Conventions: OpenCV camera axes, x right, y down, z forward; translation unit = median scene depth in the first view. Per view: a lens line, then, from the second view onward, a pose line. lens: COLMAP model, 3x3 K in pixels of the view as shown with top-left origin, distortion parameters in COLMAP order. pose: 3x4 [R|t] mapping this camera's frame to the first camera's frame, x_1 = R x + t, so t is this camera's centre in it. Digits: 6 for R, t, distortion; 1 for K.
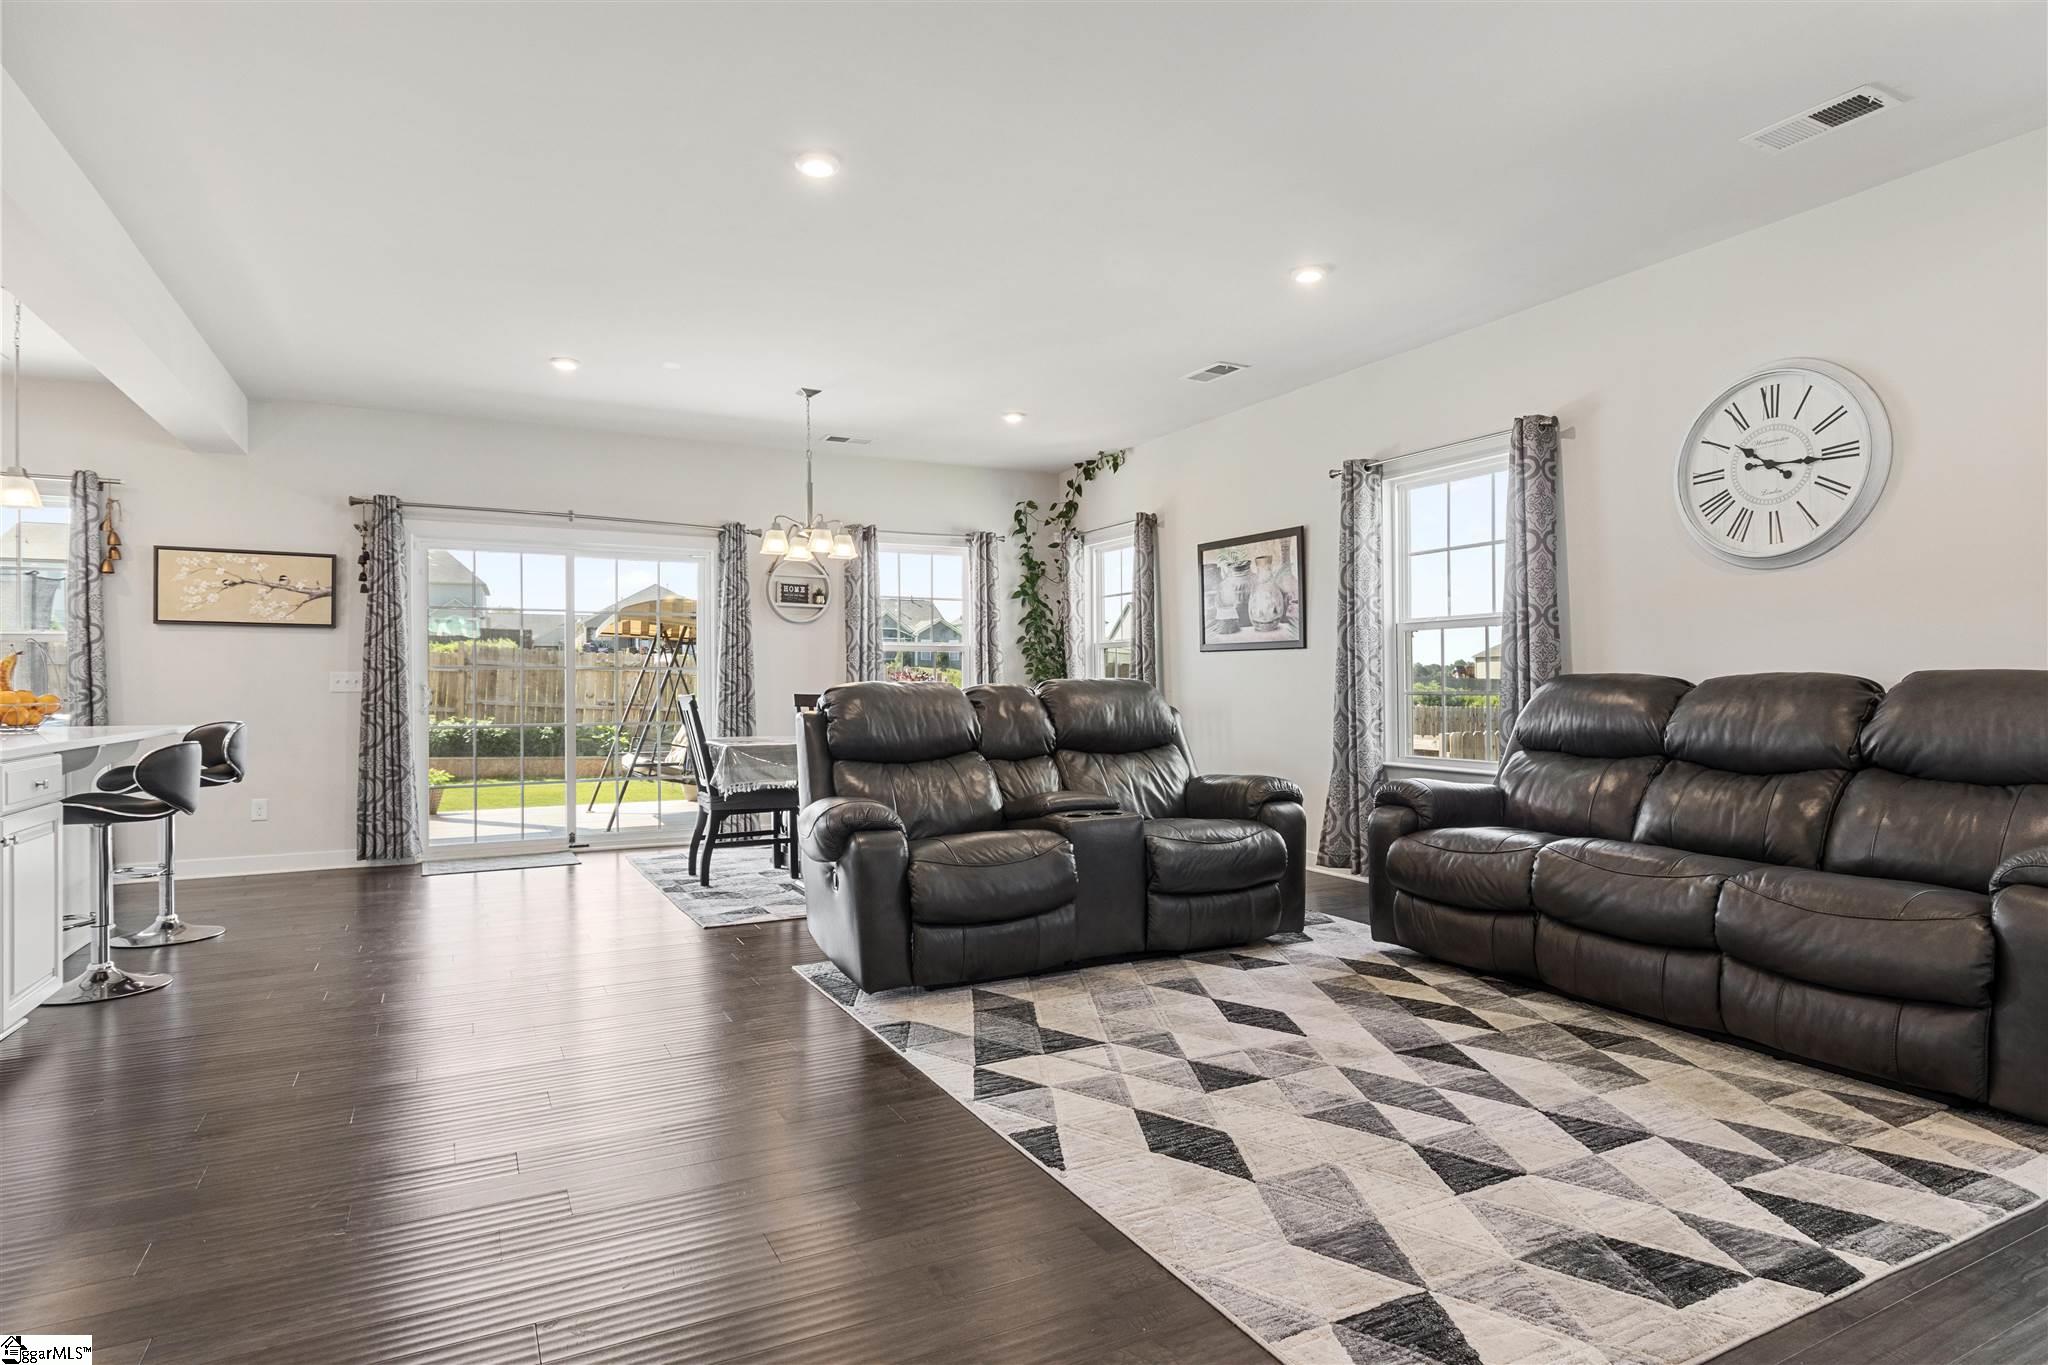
lens RADIAL K [[1118.0, 0, 1024.0], [0, 1118.0, 682.5], [0, 0, 1]] dist [0.000801, 0.000155]
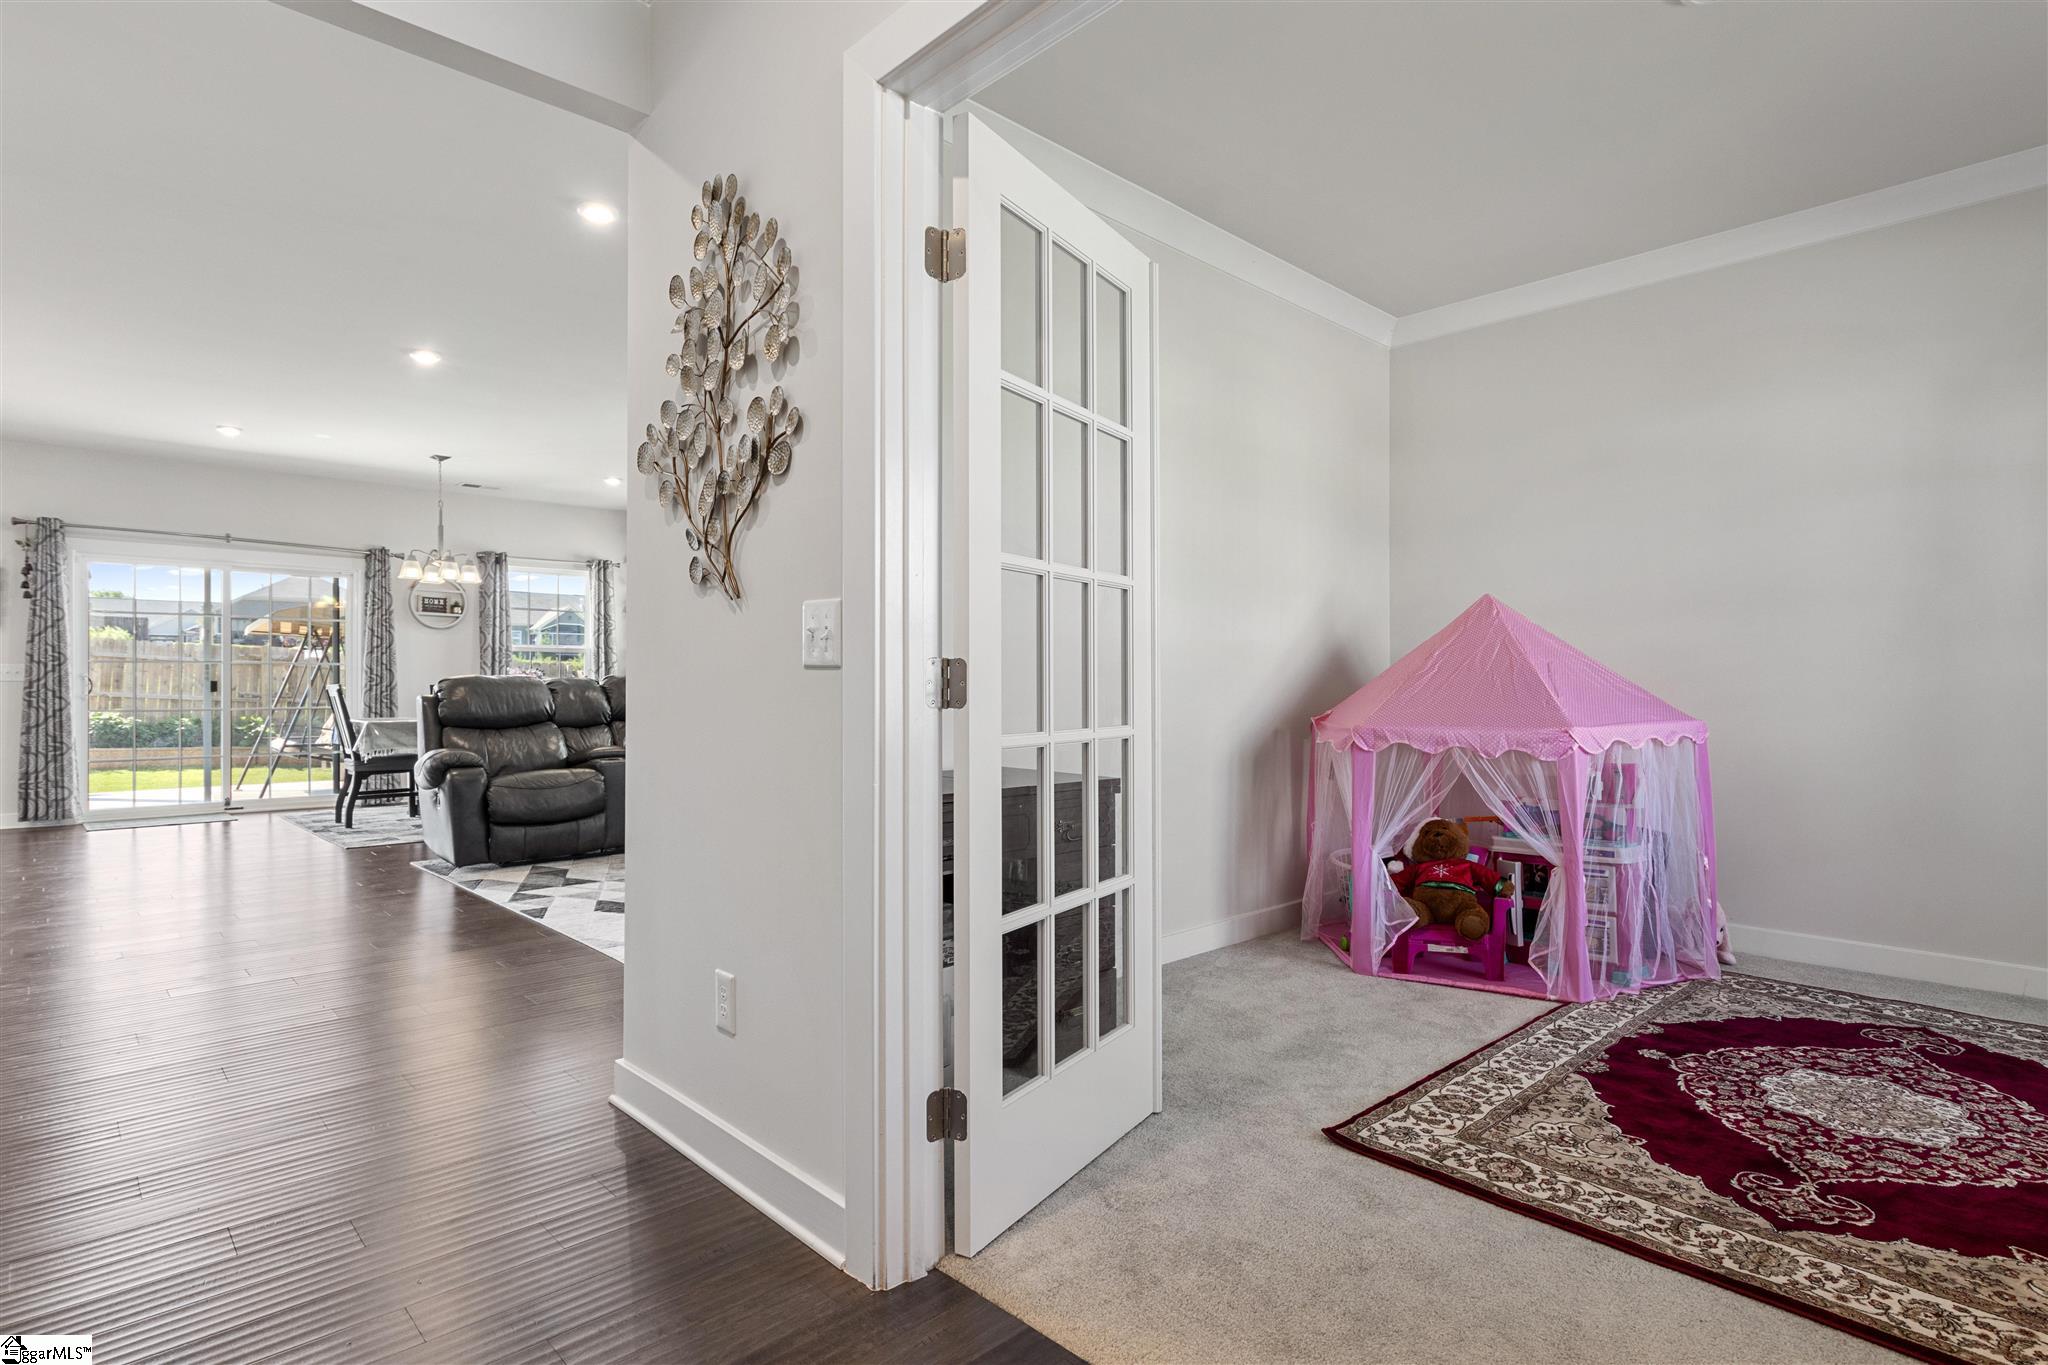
lens RADIAL K [[1059.7, 0, 1024.0], [0, 1059.7, 682.5], [0, 0, 1]] dist [-0.005538, 0.006424]
pose [[0.961141, 0.005771, 0.275998, 0.123649], [-0.006306, 0.999980, 0.001050, 0.002067], [-0.275986, -0.002750, 0.961158, -0.386298]]
